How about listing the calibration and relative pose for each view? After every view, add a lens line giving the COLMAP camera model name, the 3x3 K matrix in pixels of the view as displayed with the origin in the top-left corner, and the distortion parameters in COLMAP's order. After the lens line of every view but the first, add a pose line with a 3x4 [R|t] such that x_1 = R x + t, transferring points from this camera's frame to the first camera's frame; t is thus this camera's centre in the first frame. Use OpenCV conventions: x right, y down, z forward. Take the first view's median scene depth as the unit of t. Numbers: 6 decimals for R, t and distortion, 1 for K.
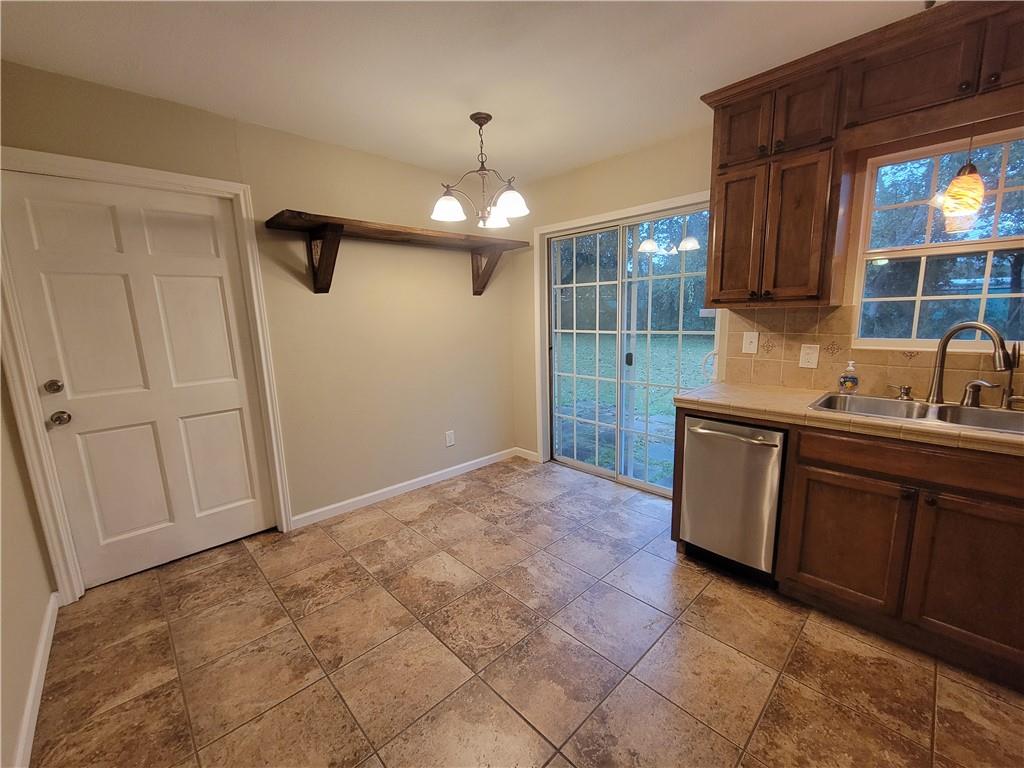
lens RADIAL K [[417.7, 0, 515.8], [0, 417.7, 383.8], [0, 0, 1]] dist [0.000129, -0.000486]
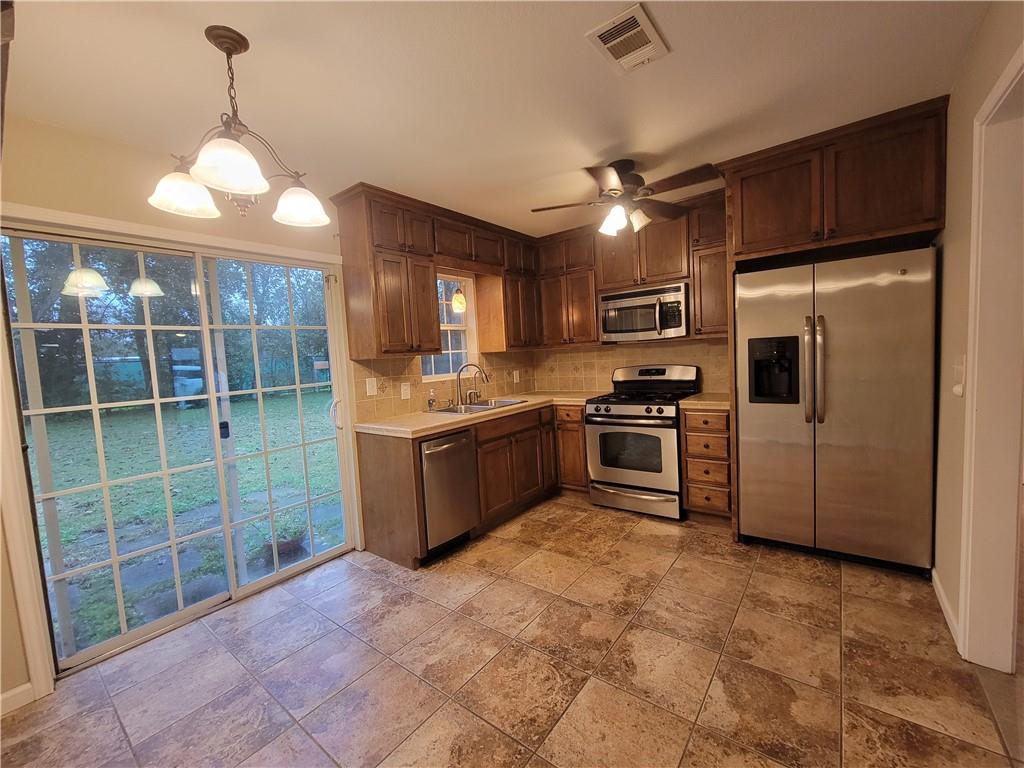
lens RADIAL K [[417.7, 0, 515.2], [0, 417.7, 384.3], [0, 0, 1]] dist [0.000129, -0.000486]
pose [[-0.137466, -0.045611, 0.989456, -0.783797], [0.220456, 0.972474, 0.075456, -0.115275], [-0.965661, 0.228505, -0.123627, 0.817960]]
